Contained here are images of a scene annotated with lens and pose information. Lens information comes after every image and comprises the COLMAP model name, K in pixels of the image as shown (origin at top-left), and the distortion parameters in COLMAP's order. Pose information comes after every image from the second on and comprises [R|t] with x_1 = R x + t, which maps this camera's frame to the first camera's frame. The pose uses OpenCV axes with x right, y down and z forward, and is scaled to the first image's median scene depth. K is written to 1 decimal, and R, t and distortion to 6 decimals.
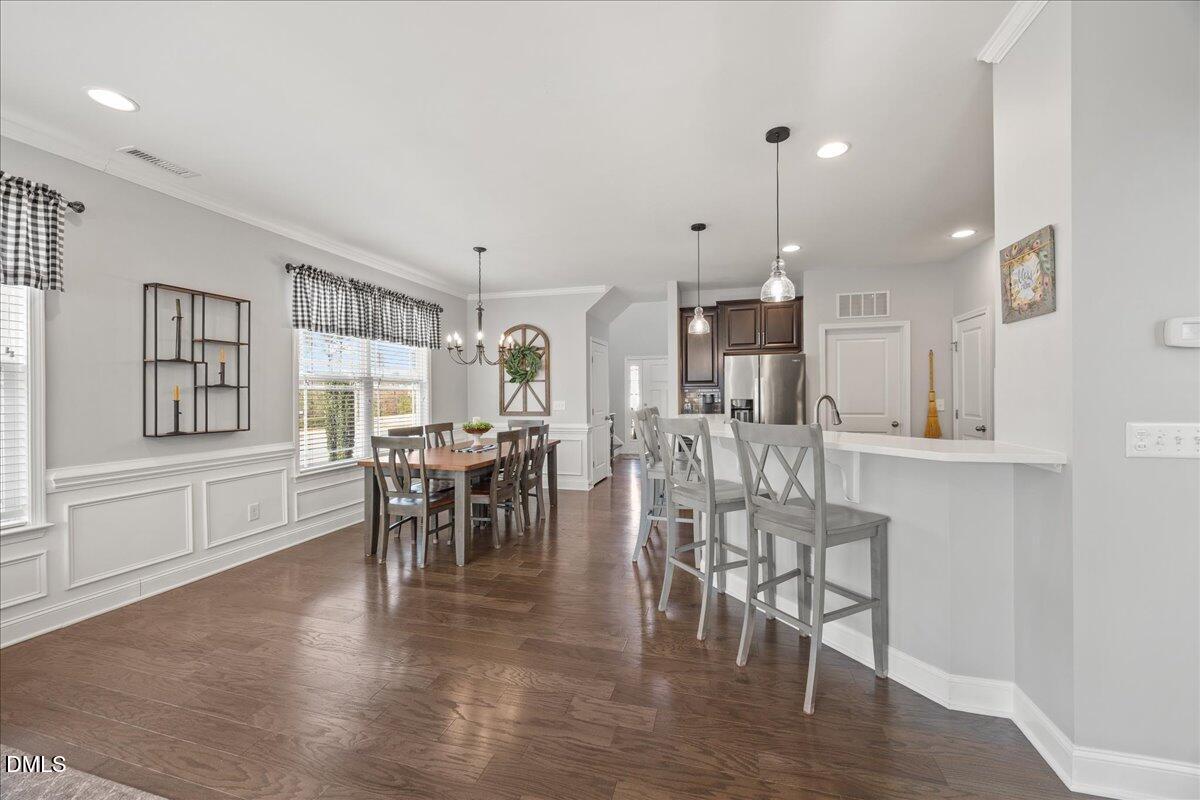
lens RADIAL K [[463.6, 0, 602.3], [0, 463.6, 395.1], [0, 0, 1]] dist [0.001709, 0.000514]
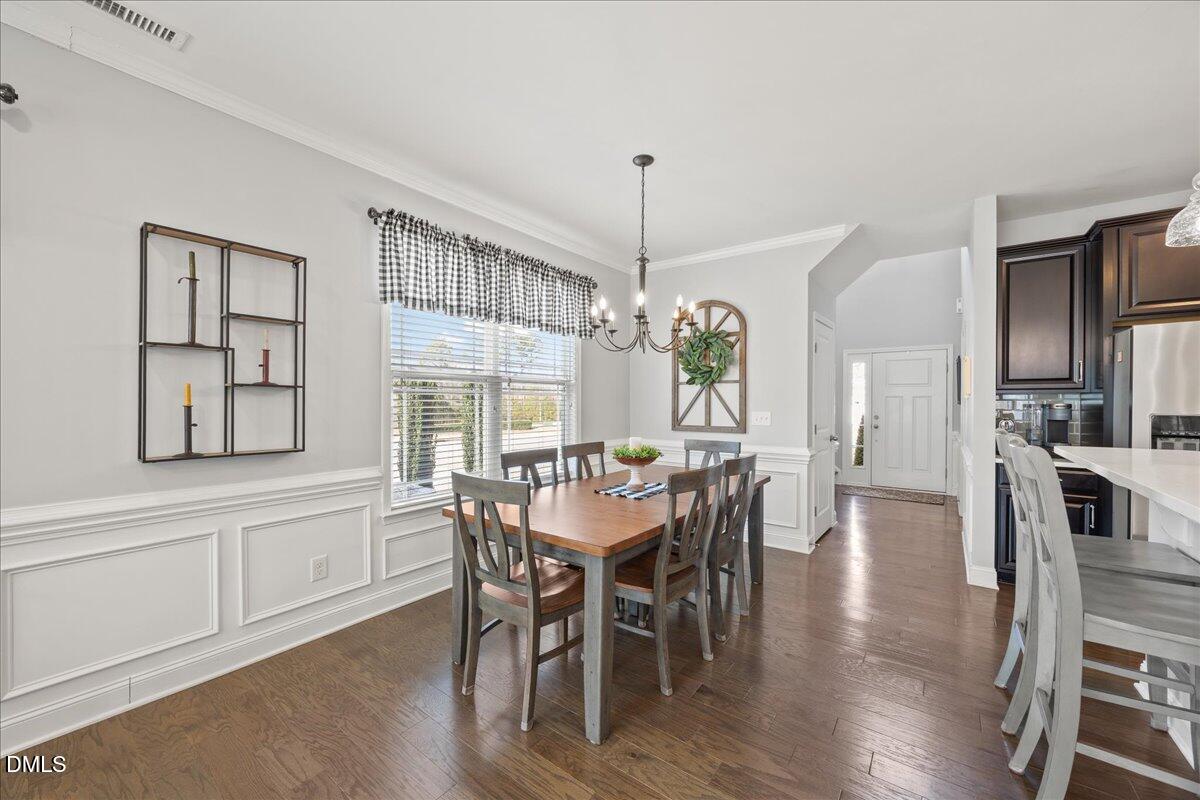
lens RADIAL K [[460.7, 0, 598.4], [0, 460.7, 404.2], [0, 0, 1]] dist [-0.000391, 0.000136]
pose [[0.930570, 0.010450, -0.365965, -0.095296], [-0.008968, 0.999943, 0.005749, 0.000287], [0.366004, -0.002068, 0.930611, 0.421769]]
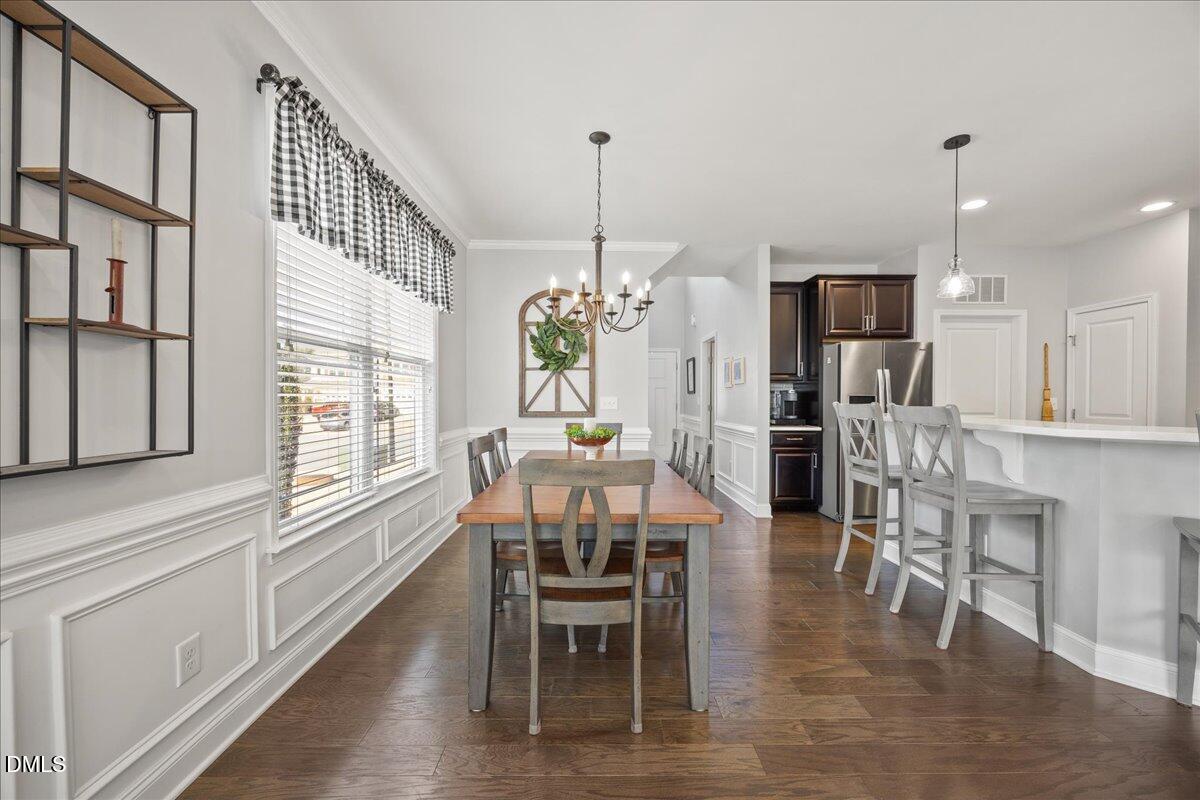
lens RADIAL K [[459.6, 0, 600.0], [0, 459.6, 400.0], [0, 0, 1]] dist [-0.000101, 0.000035]
pose [[0.959187, 0.008630, 0.282641, -0.431076], [-0.009735, 0.999949, 0.002504, 0.022218], [-0.282605, -0.005153, 0.959222, 0.432103]]
